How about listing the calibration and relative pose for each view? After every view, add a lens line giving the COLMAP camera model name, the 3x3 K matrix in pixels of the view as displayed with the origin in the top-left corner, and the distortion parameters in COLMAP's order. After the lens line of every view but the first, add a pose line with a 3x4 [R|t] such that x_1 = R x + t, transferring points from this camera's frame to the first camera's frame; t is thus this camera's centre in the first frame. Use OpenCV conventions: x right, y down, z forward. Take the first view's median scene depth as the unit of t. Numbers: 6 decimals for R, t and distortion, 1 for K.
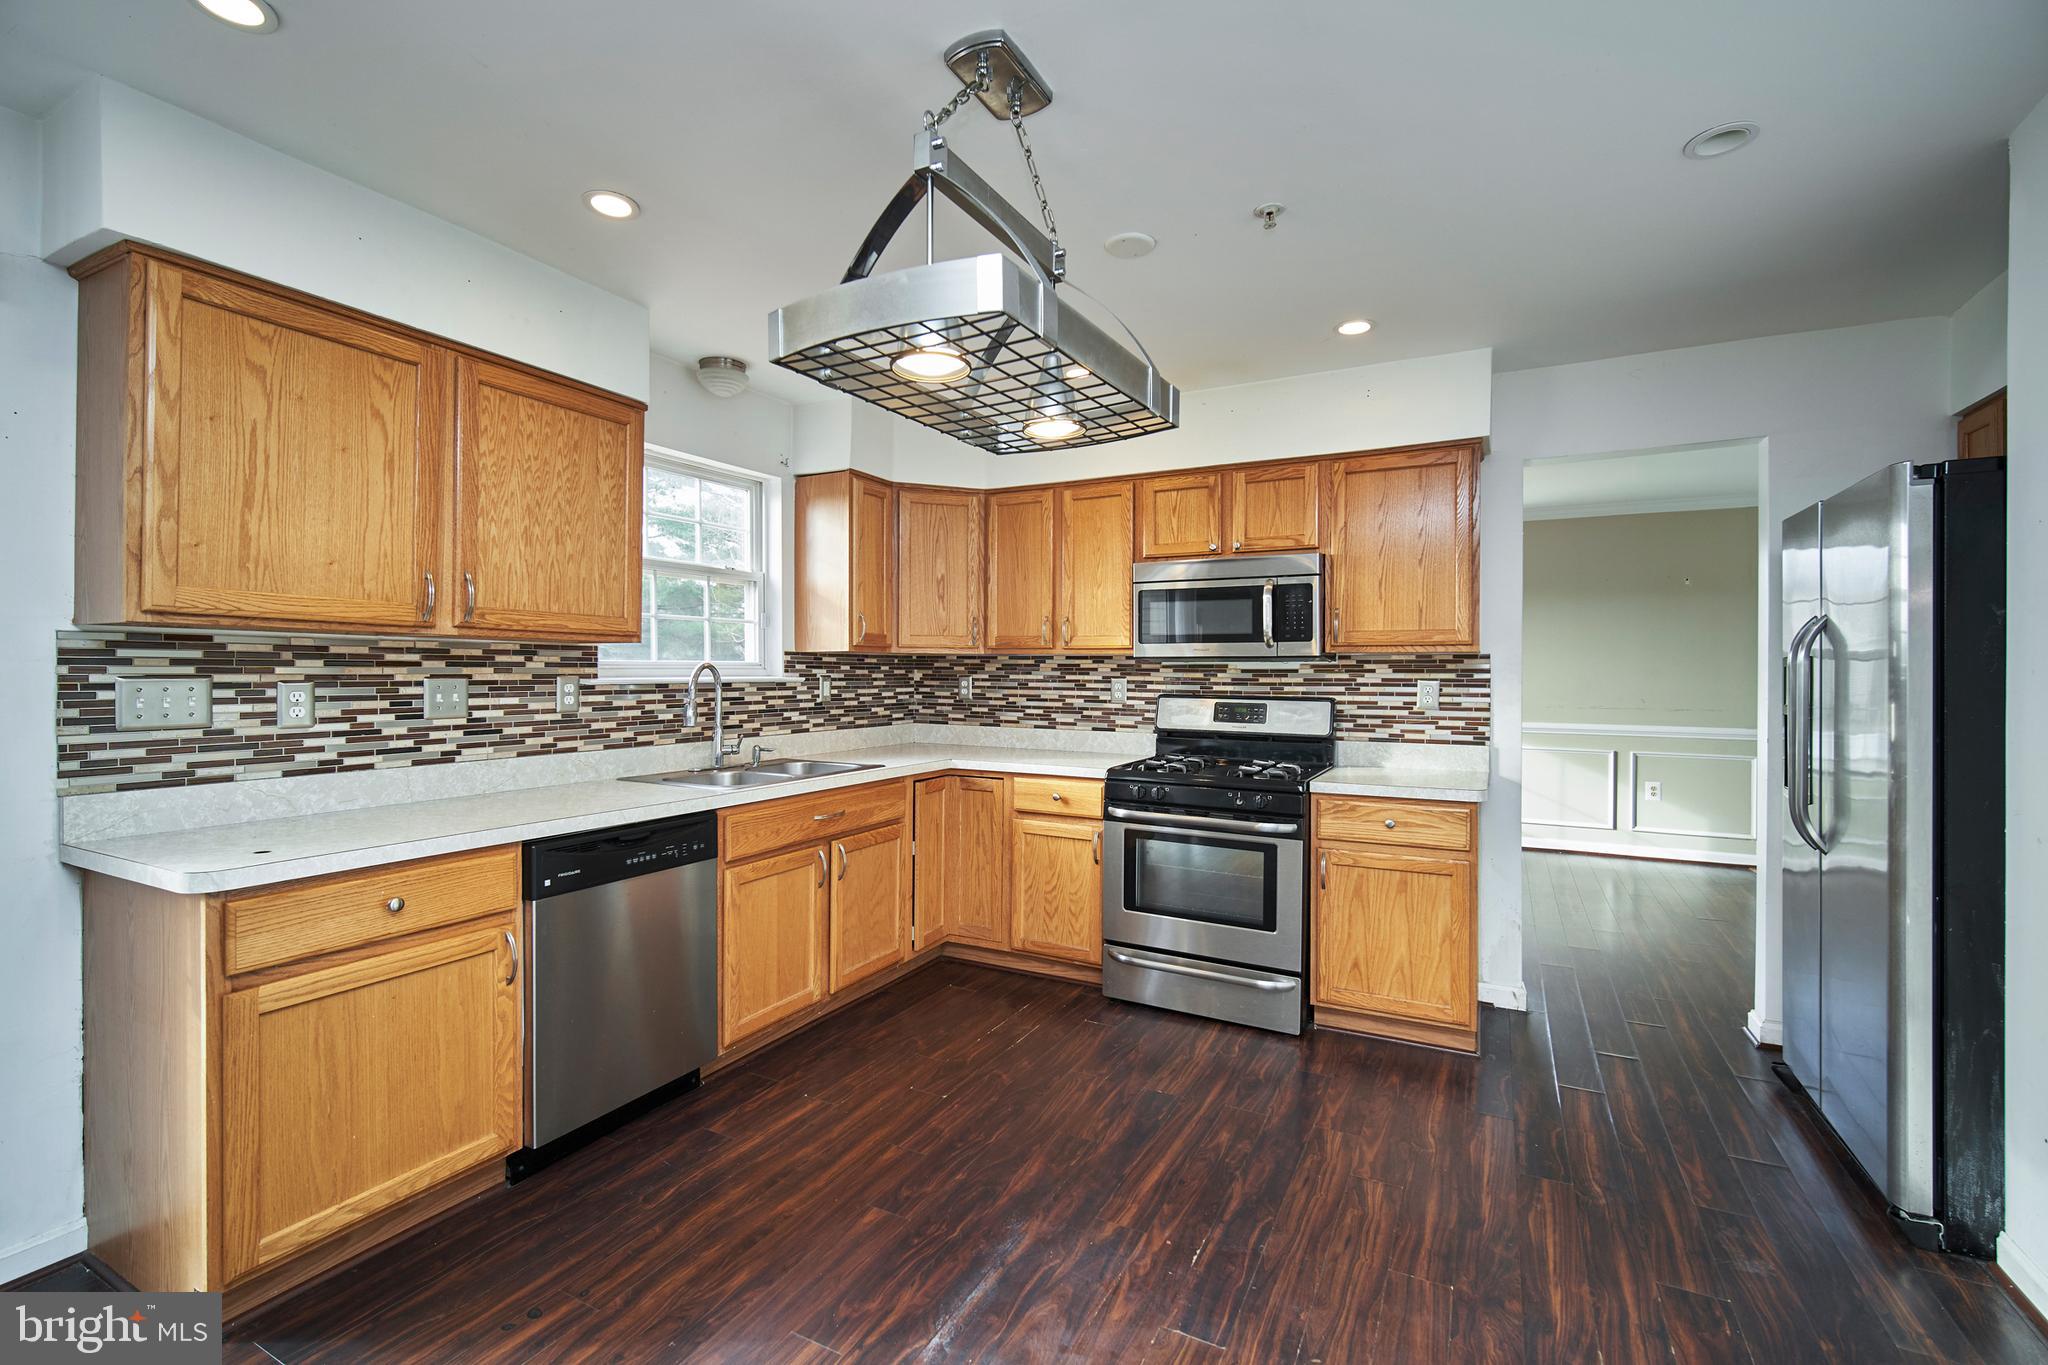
lens RADIAL K [[894.5, 0, 1018.7], [0, 894.5, 684.4], [0, 0, 1]] dist [-0.013757, 0.003642]
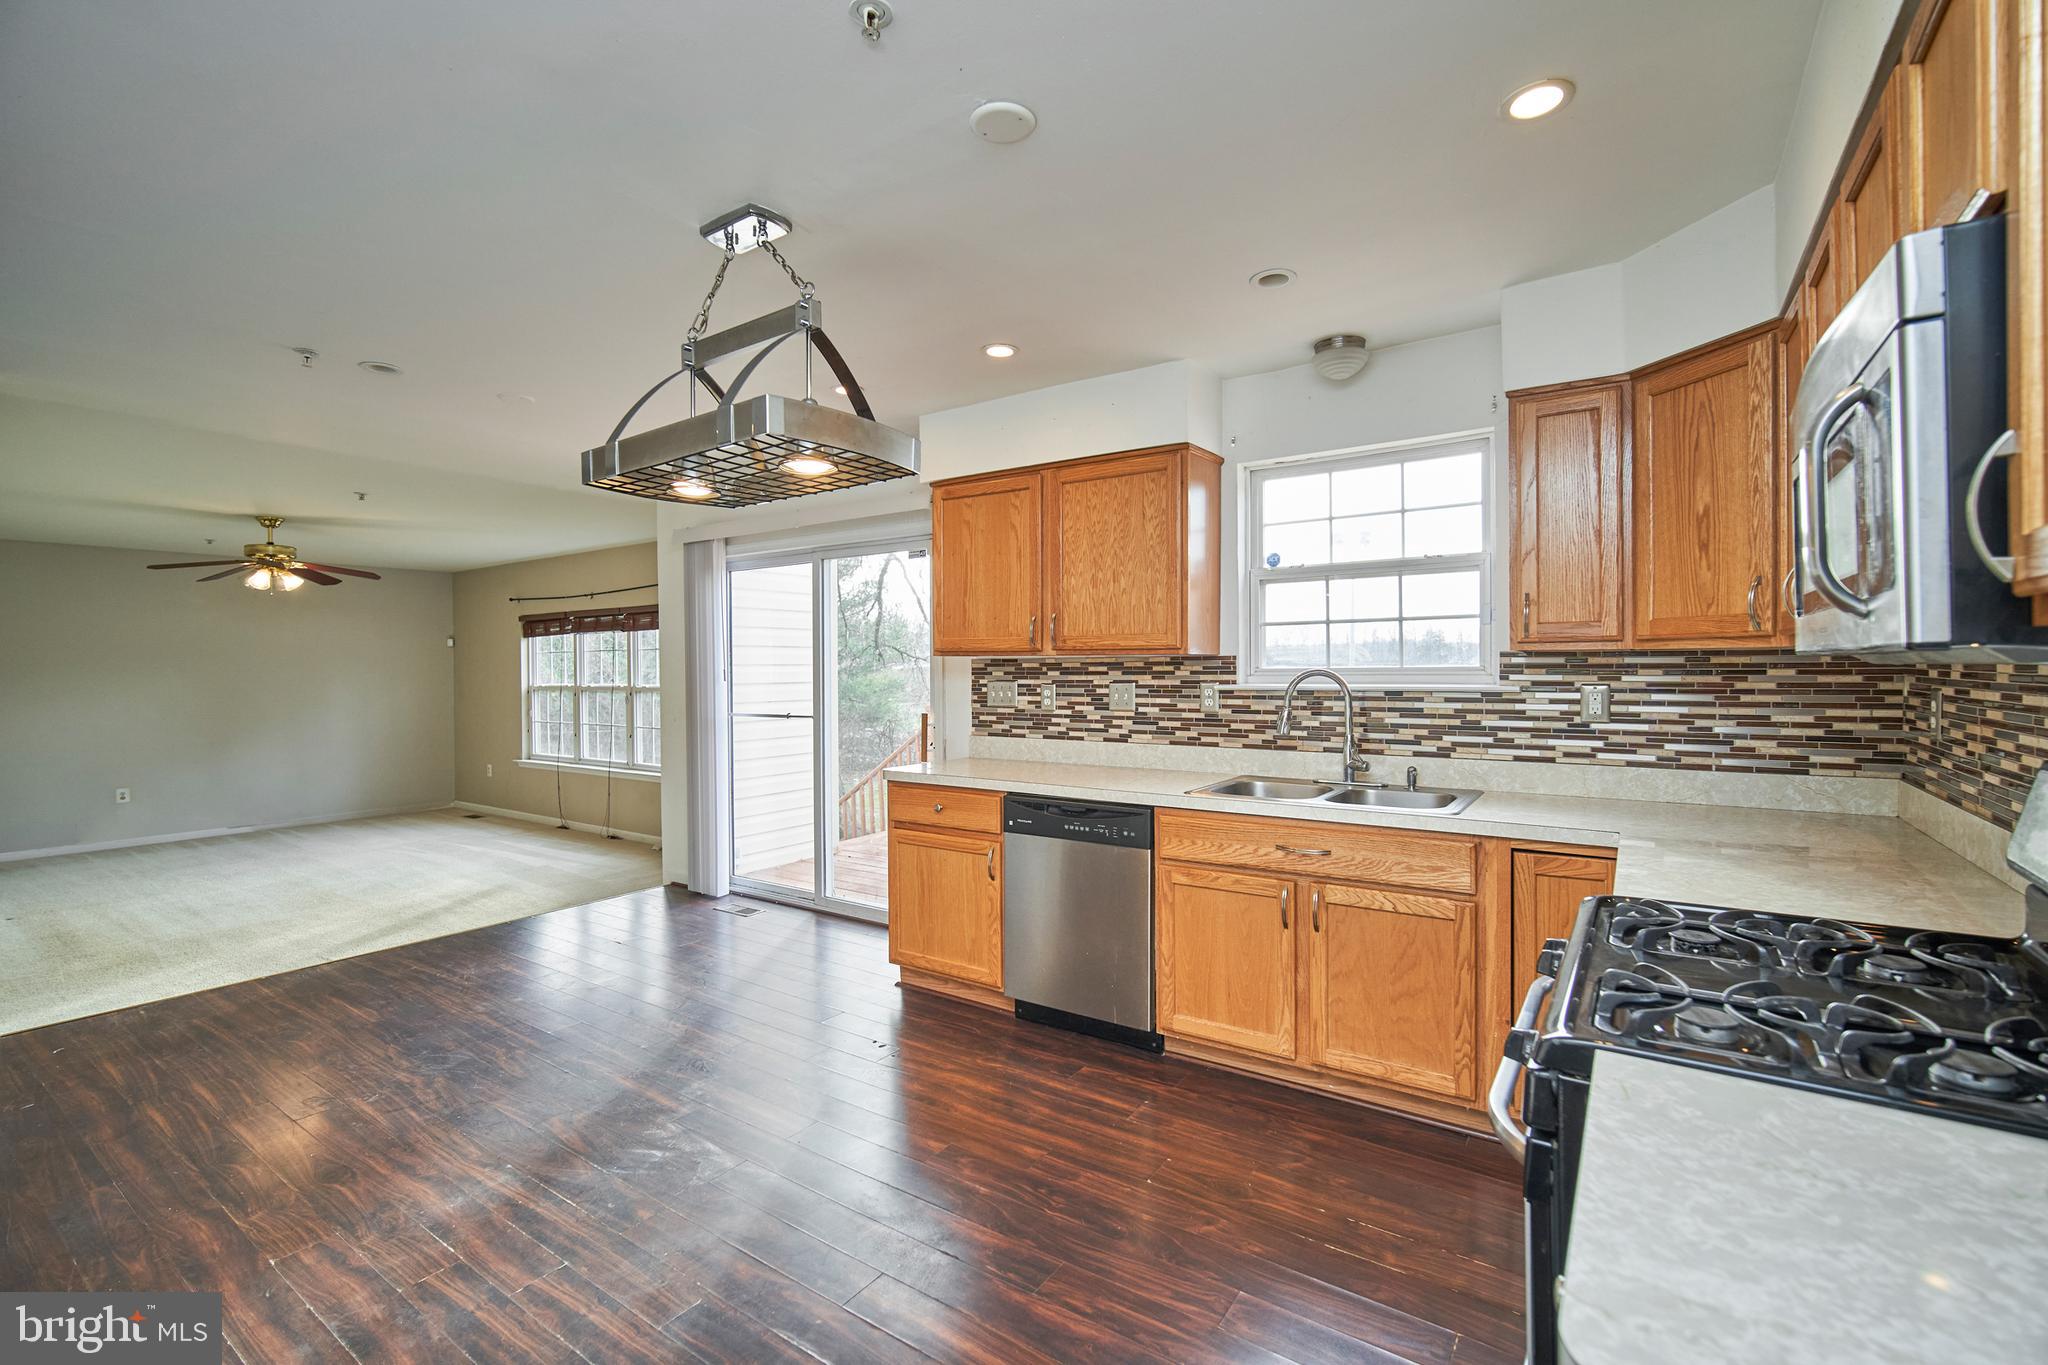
lens RADIAL K [[894.5, 0, 1028.2], [0, 894.5, 680.4], [0, 0, 1]] dist [-0.013757, 0.003642]
pose [[-0.112715, 0.014607, -0.993520, 0.737859], [-0.005970, 0.999864, 0.015377, -0.029750], [0.993609, 0.007665, -0.112612, 0.933660]]
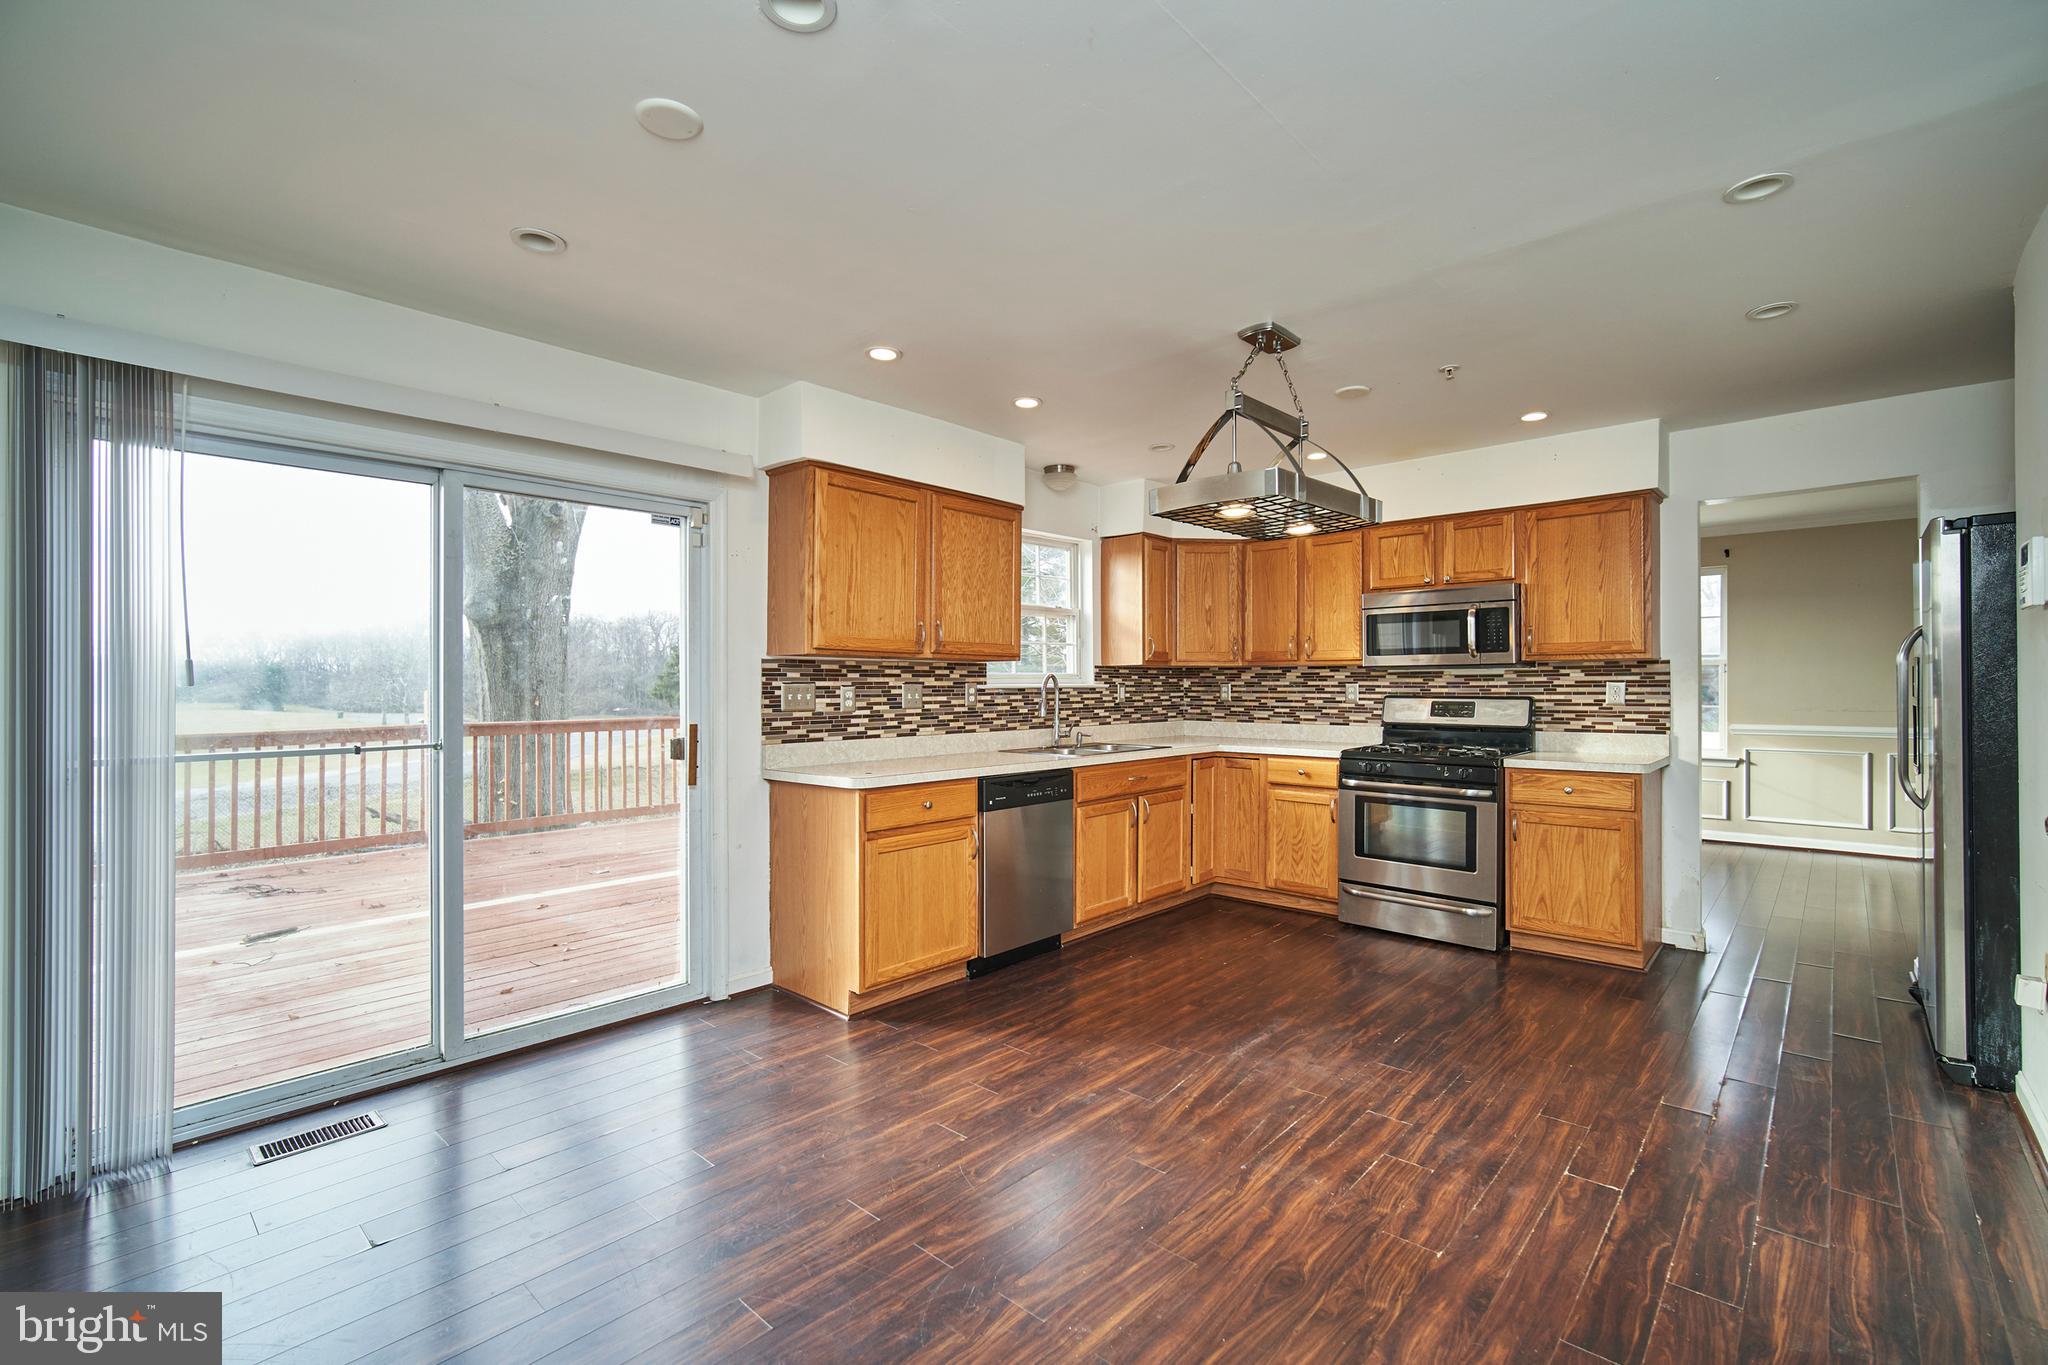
lens RADIAL K [[894.5, 0, 1019.2], [0, 894.5, 697.0], [0, 0, 1]] dist [-0.013757, 0.003642]
pose [[0.967251, -0.004952, -0.253775, -0.033051], [0.004394, 0.999987, -0.002766, 0.020422], [0.253785, 0.001561, 0.967259, -0.499149]]
